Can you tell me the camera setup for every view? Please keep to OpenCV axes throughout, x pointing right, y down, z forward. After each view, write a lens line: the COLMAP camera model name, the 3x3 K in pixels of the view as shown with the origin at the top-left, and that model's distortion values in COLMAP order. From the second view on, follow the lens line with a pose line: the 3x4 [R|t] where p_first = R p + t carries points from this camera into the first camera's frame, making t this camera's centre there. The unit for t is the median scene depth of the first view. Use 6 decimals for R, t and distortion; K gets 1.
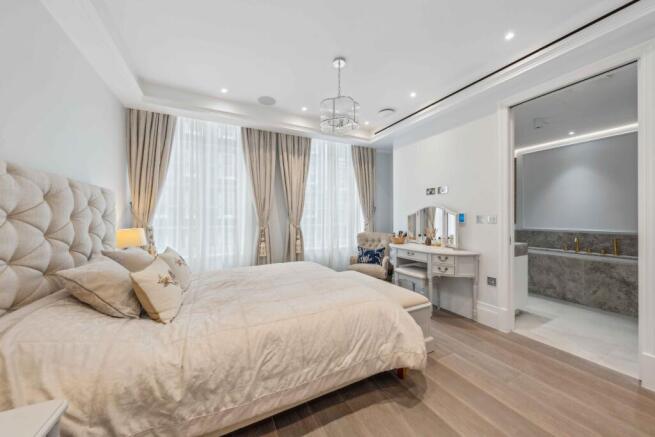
lens RADIAL K [[227.2, 0, 326.8], [0, 227.2, 215.0], [0, 0, 1]] dist [0.000458, -0.000021]
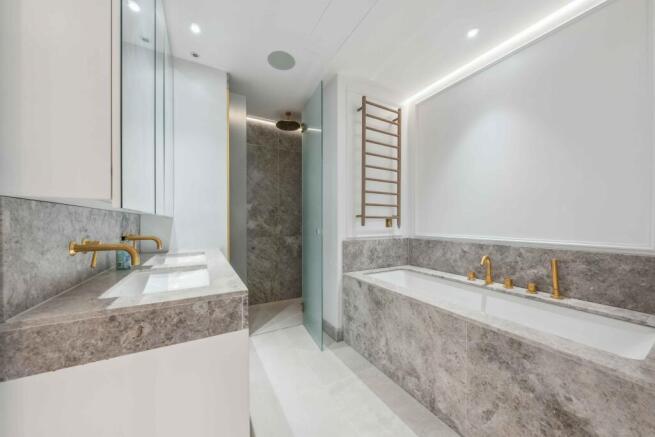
lens RADIAL K [[227.2, 0, 329.7], [0, 227.2, 221.6], [0, 0, 1]] dist [0.000458, -0.000021]
pose [[0.998611, 0.002405, 0.052635, 0.757216], [-0.002607, 0.999990, 0.003767, 0.028192], [-0.052625, -0.003899, 0.998607, 0.545839]]
